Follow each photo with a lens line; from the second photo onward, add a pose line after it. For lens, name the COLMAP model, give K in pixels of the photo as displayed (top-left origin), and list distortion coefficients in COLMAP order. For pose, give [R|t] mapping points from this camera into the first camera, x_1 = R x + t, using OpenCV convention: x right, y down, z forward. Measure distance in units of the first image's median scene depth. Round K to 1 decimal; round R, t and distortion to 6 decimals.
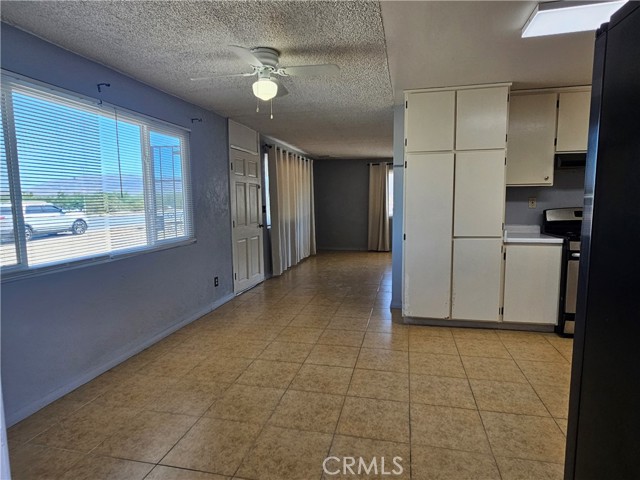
lens RADIAL K [[366.0, 0, 320.0], [0, 366.0, 240.0], [0, 0, 1]] dist [0.002041, 0.000795]
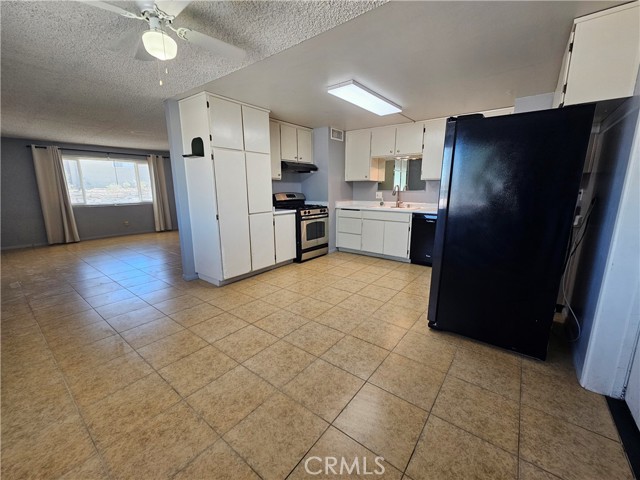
lens RADIAL K [[261.1, 0, 322.0], [0, 261.1, 239.4], [0, 0, 1]] dist [0.000580, 0.000051]
pose [[0.421006, -0.165472, 0.891837, -0.486228], [0.096039, 0.985824, 0.137574, -0.025862], [-0.901959, 0.027731, 0.430930, 0.357992]]
